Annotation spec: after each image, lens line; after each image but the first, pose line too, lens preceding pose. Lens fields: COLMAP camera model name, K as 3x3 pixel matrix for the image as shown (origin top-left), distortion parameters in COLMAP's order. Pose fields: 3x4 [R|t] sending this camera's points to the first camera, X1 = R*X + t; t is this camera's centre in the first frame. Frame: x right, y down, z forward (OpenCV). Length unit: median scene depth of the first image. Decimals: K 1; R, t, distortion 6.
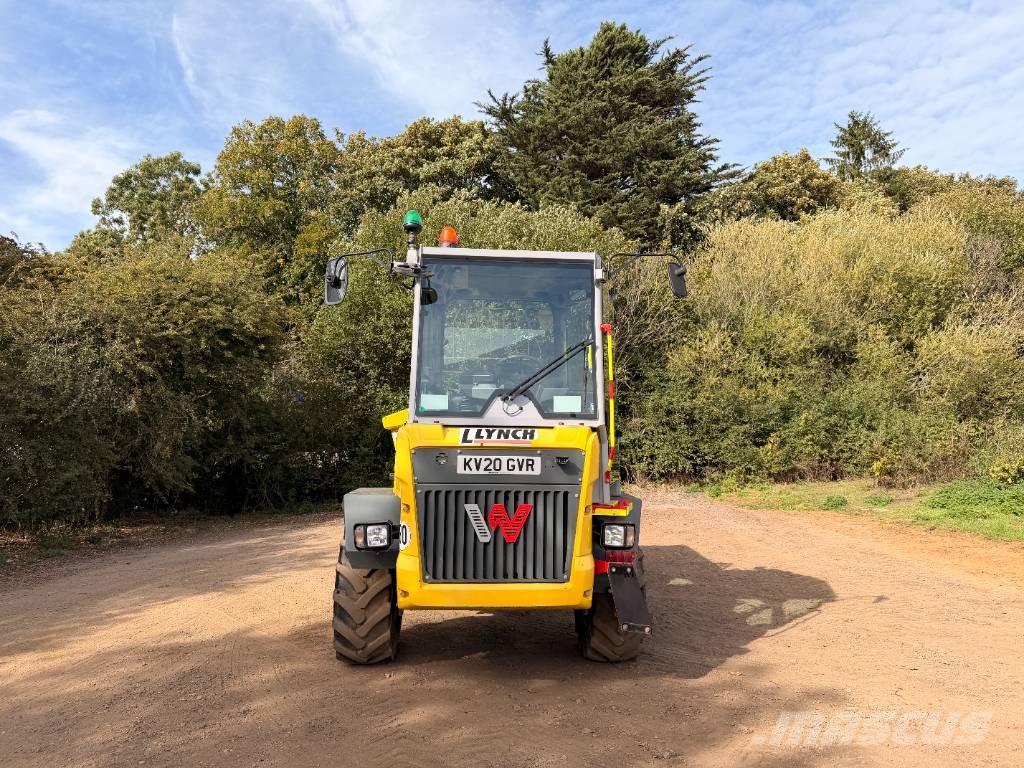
lens RADIAL K [[705.1, 0, 509.2], [0, 705.1, 384.1], [0, 0, 1]] dist [0.109067, -0.168403]
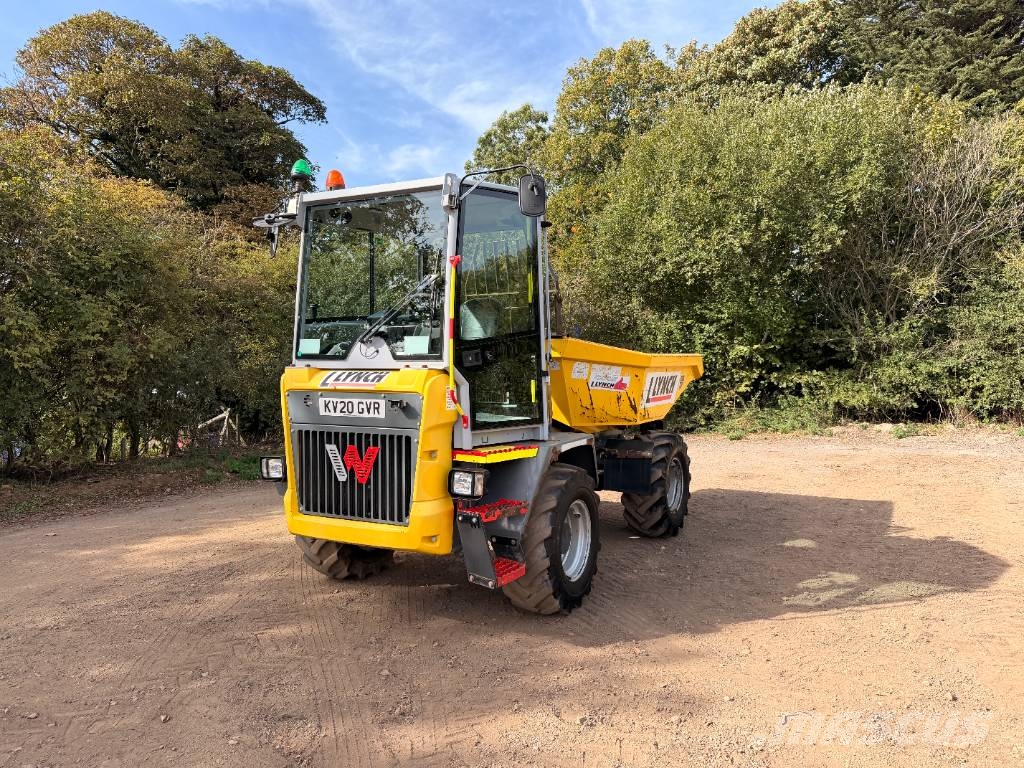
lens RADIAL K [[705.1, 0, 509.2], [0, 705.1, 384.1], [0, 0, 1]] dist [0.109067, -0.168403]
pose [[0.857061, 0.002874, -0.515207, 0.666448], [0.050167, 0.994767, 0.089003, 0.001458], [0.512767, -0.102128, 0.852432, 0.236075]]
